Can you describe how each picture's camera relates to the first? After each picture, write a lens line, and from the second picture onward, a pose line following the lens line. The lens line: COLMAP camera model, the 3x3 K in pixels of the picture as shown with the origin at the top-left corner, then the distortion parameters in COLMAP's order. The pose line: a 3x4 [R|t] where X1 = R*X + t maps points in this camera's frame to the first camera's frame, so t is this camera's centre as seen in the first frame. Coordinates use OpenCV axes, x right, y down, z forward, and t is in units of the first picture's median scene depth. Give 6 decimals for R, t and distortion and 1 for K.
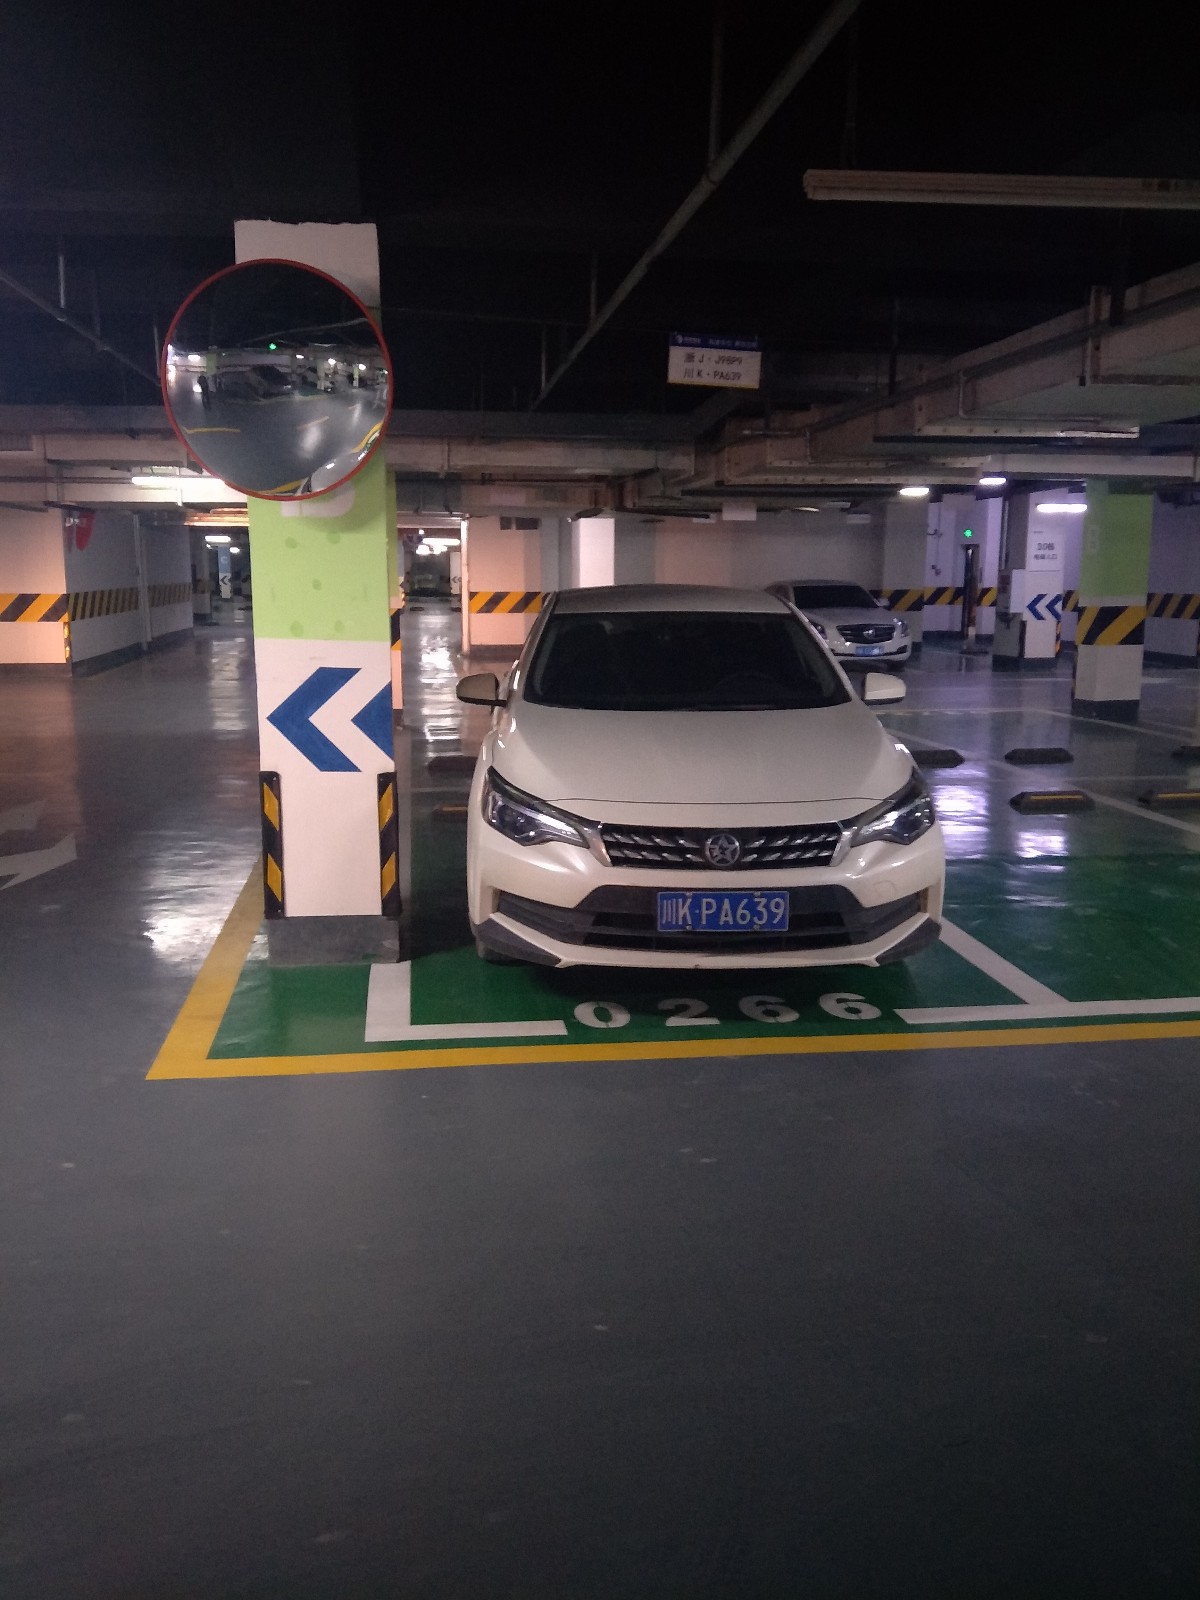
lens RADIAL K [[1390.6, 0, 598.3], [0, 1390.6, 800.6], [0, 0, 1]] dist [-0.019323, -0.037119]
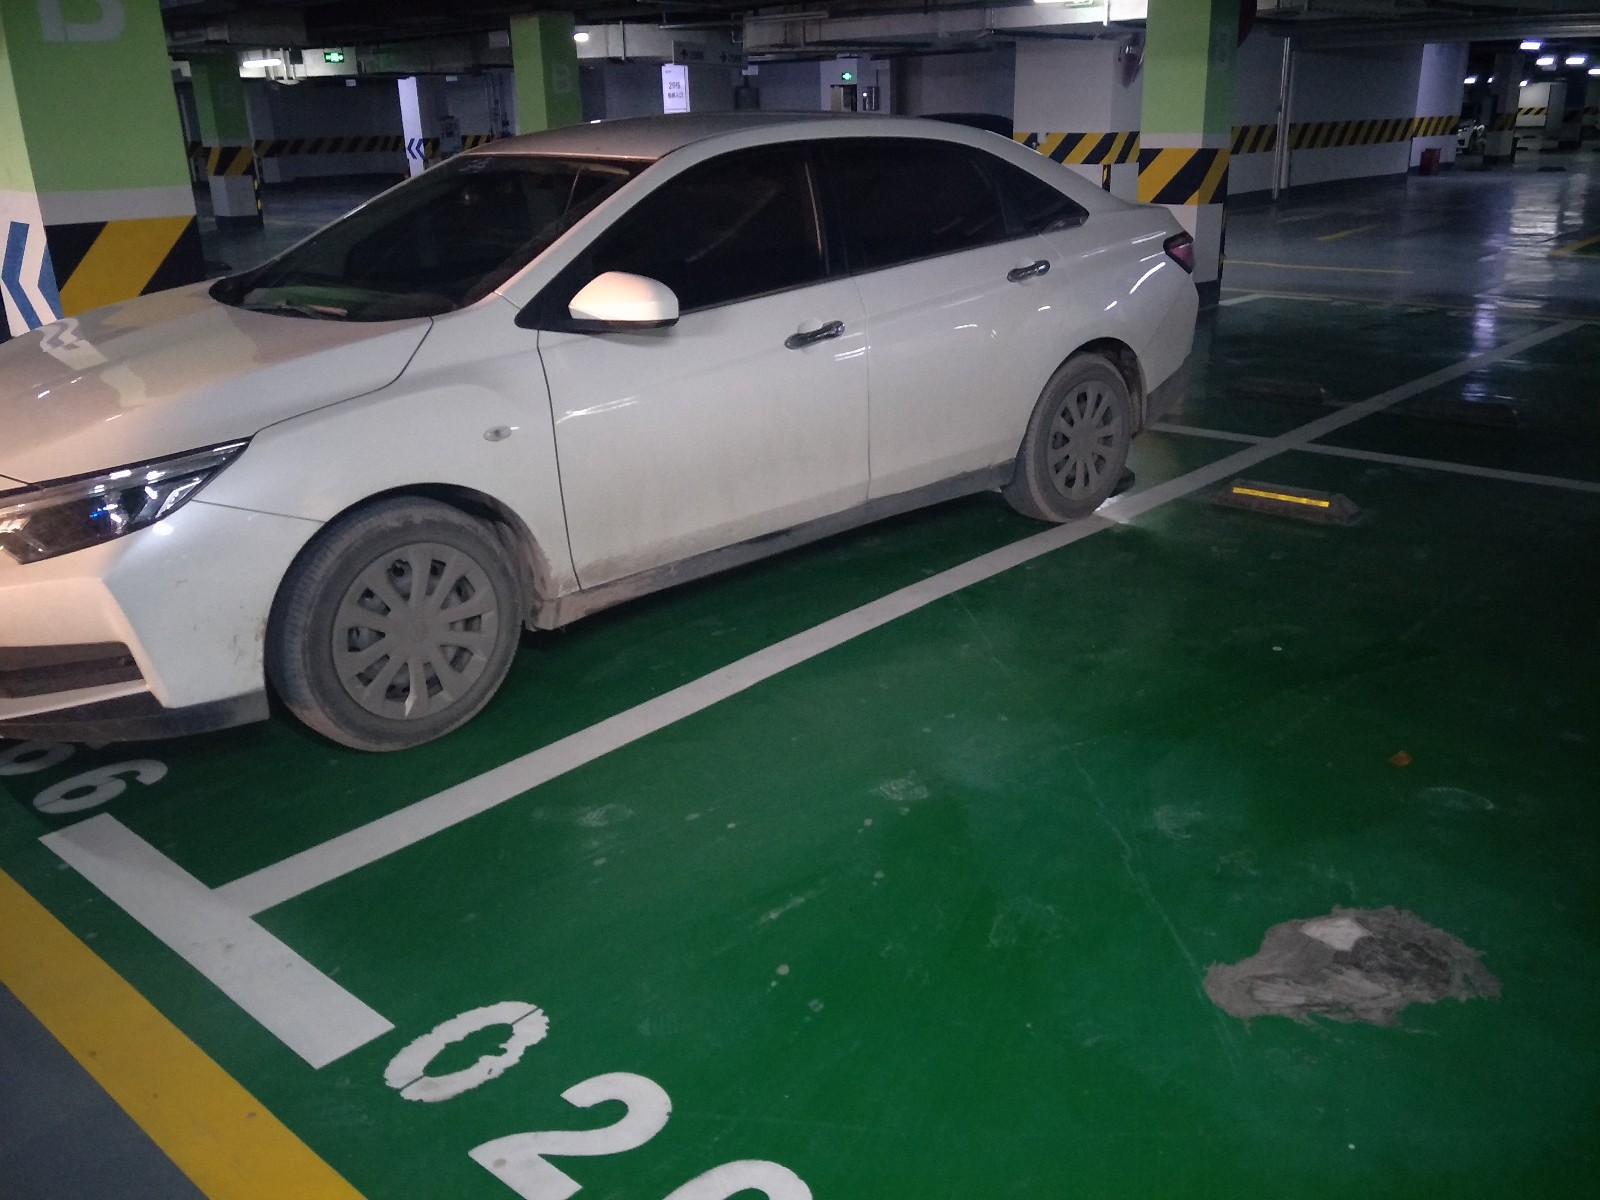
lens RADIAL K [[1390.6, 0, 800.3], [0, 1390.6, 602.9], [0, 0, 1]] dist [-0.019323, -0.037119]
pose [[0.638399, 0.230677, -0.734327, 0.286393], [-0.096278, 0.970474, 0.221158, -0.037392], [0.763661, -0.070488, 0.641758, 0.284041]]
